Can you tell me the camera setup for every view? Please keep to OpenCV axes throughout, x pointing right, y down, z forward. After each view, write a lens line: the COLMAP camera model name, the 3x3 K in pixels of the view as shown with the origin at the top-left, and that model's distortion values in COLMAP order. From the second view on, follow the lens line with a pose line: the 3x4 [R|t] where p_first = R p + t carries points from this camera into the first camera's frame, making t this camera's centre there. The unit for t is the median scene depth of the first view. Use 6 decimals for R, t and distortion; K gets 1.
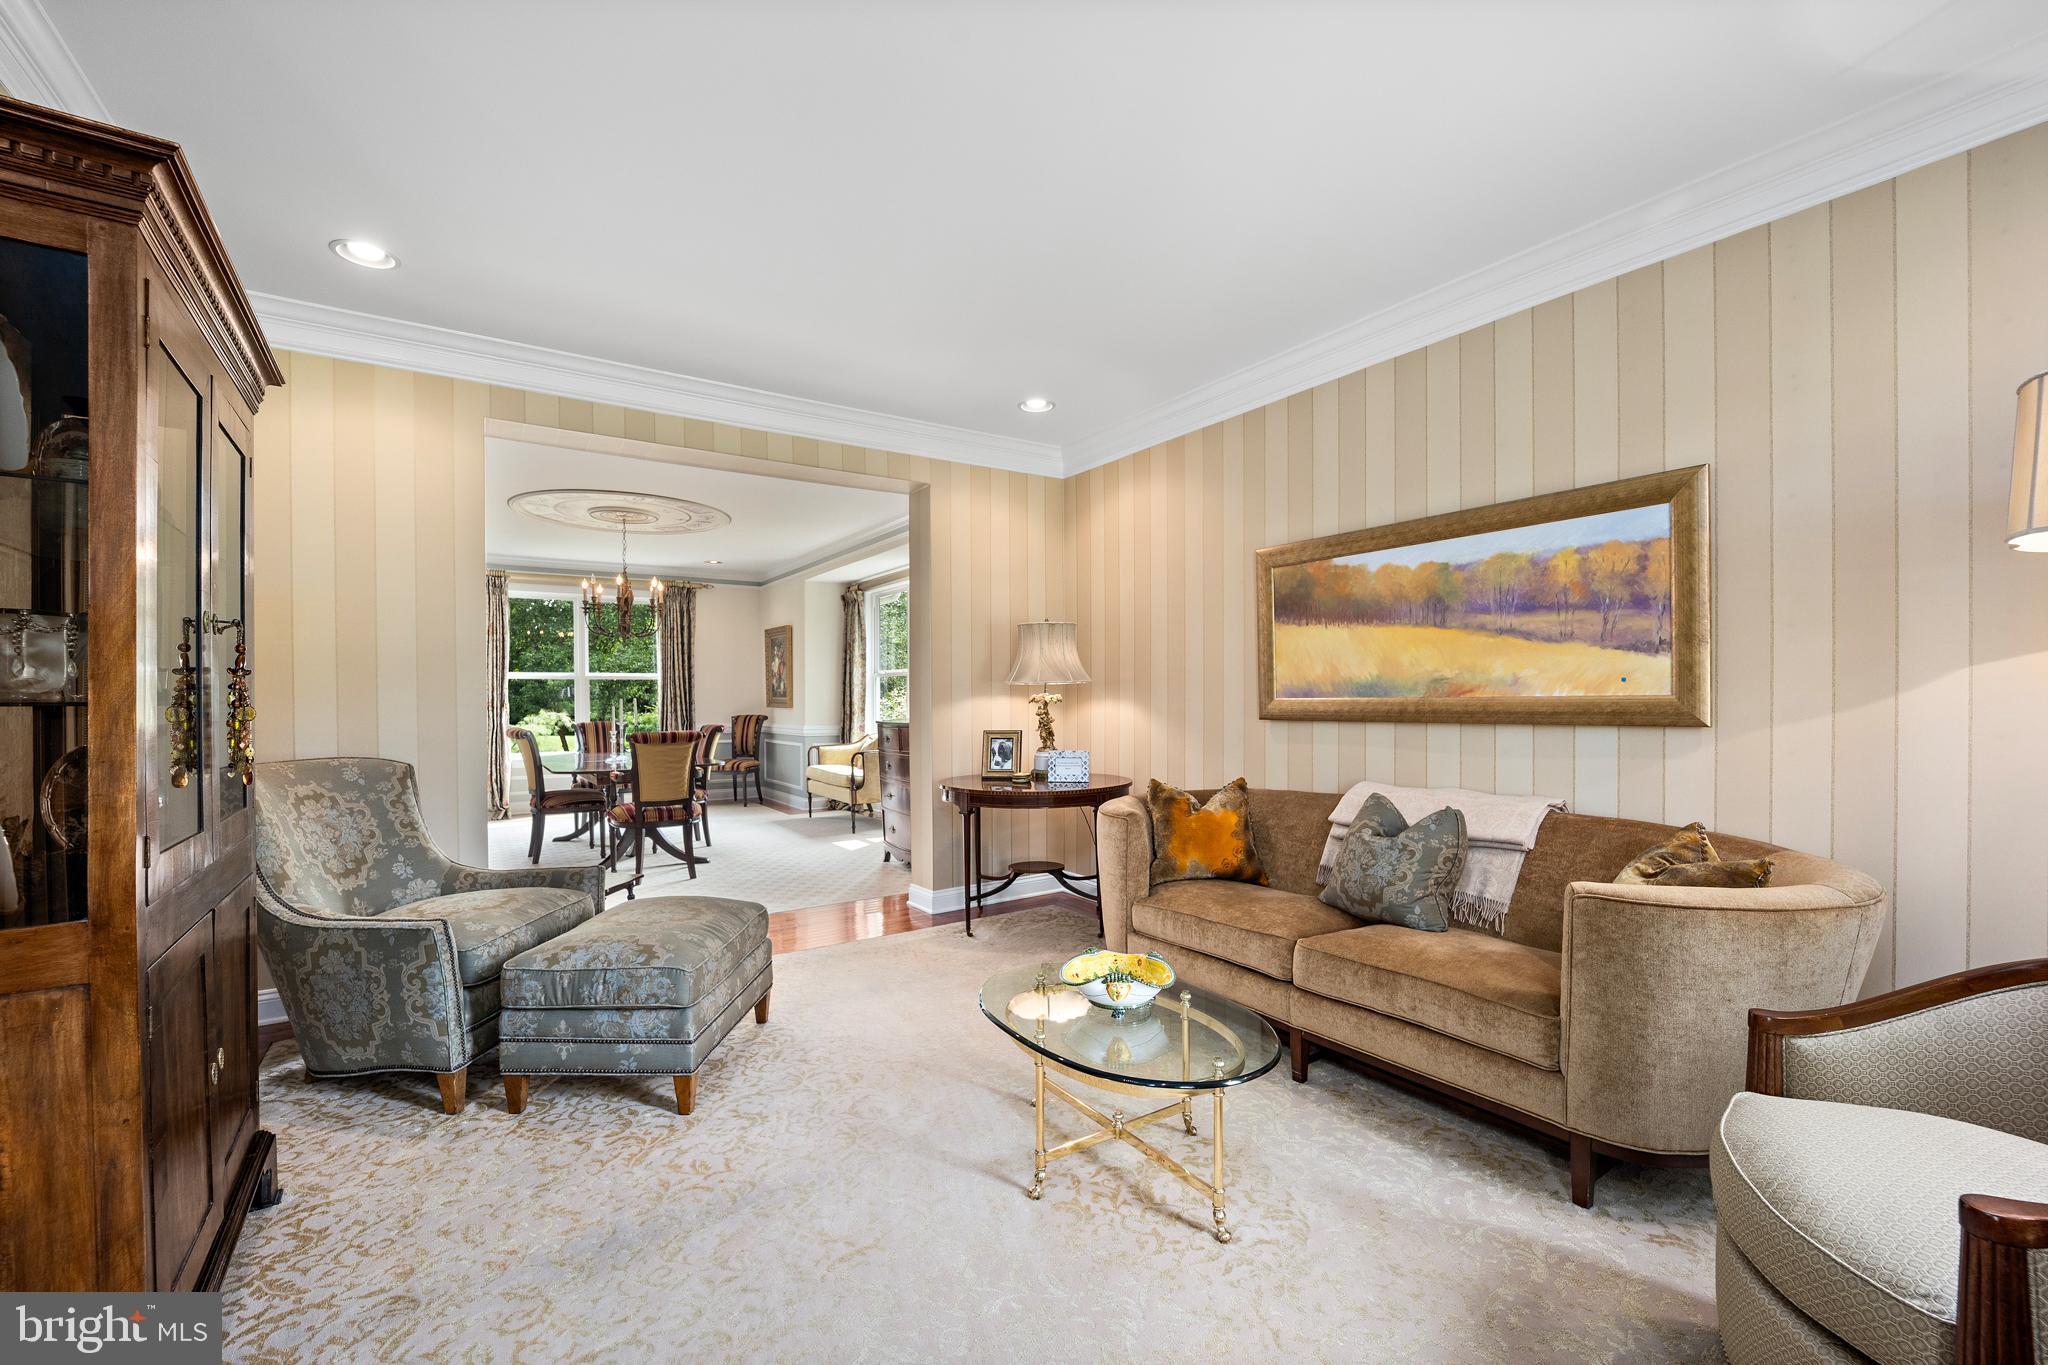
lens RADIAL K [[841.9, 0, 1020.1], [0, 841.9, 693.8], [0, 0, 1]] dist [-0.015677, 0.000512]
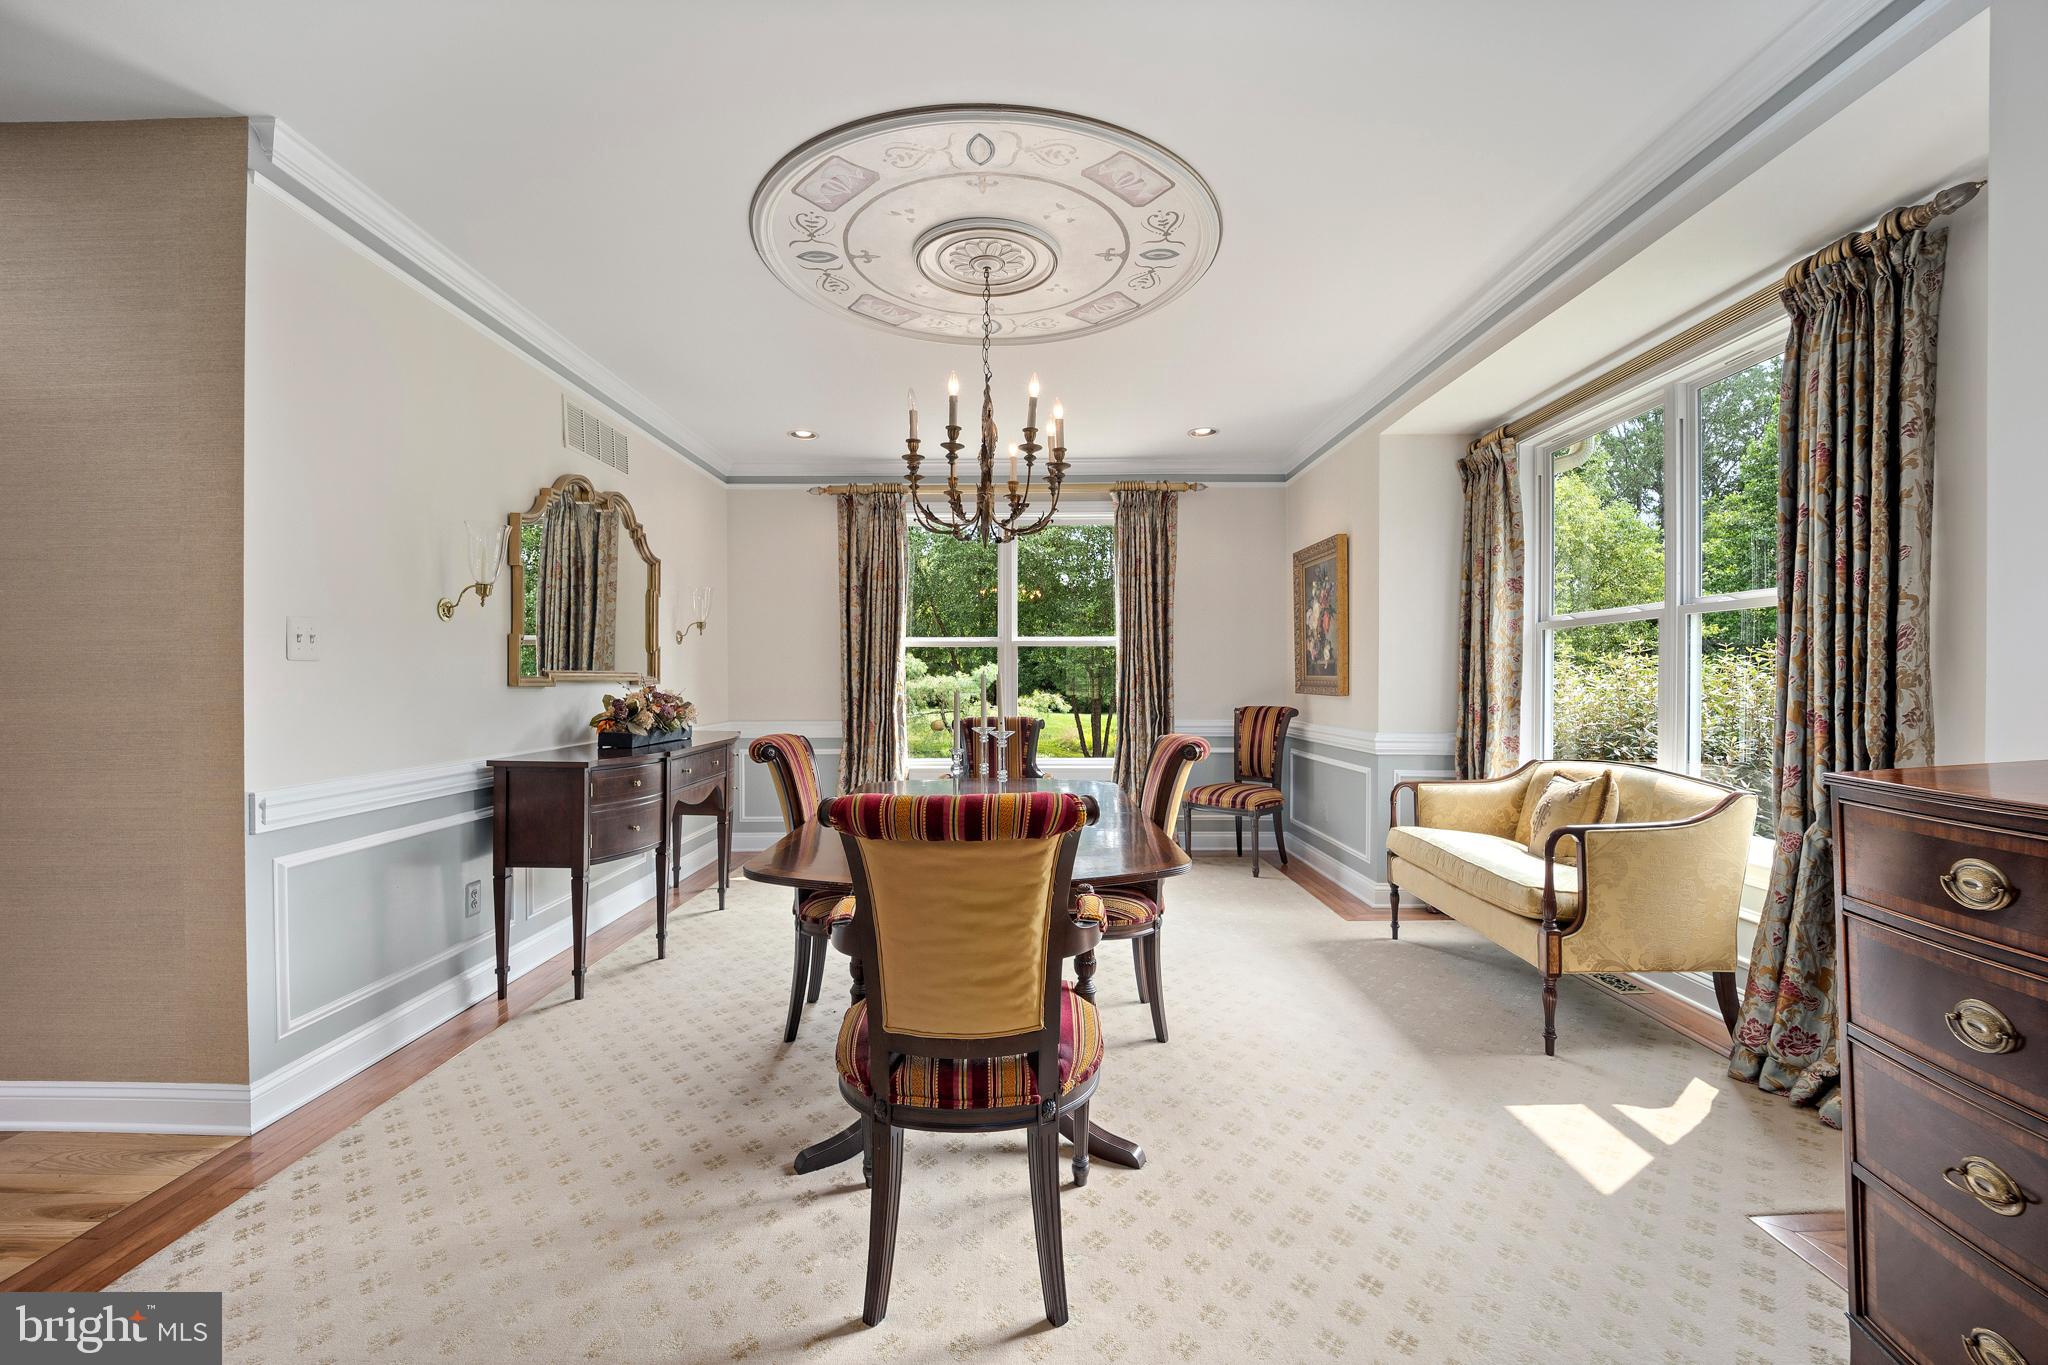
lens RADIAL K [[841.9, 0, 1020.1], [0, 841.9, 693.8], [0, 0, 1]] dist [-0.015677, 0.000512]
pose [[0.828732, 0.013964, -0.559471, -0.148428], [-0.002182, 0.999762, 0.021721, 0.004969], [0.559641, -0.016780, 0.828565, 0.458542]]
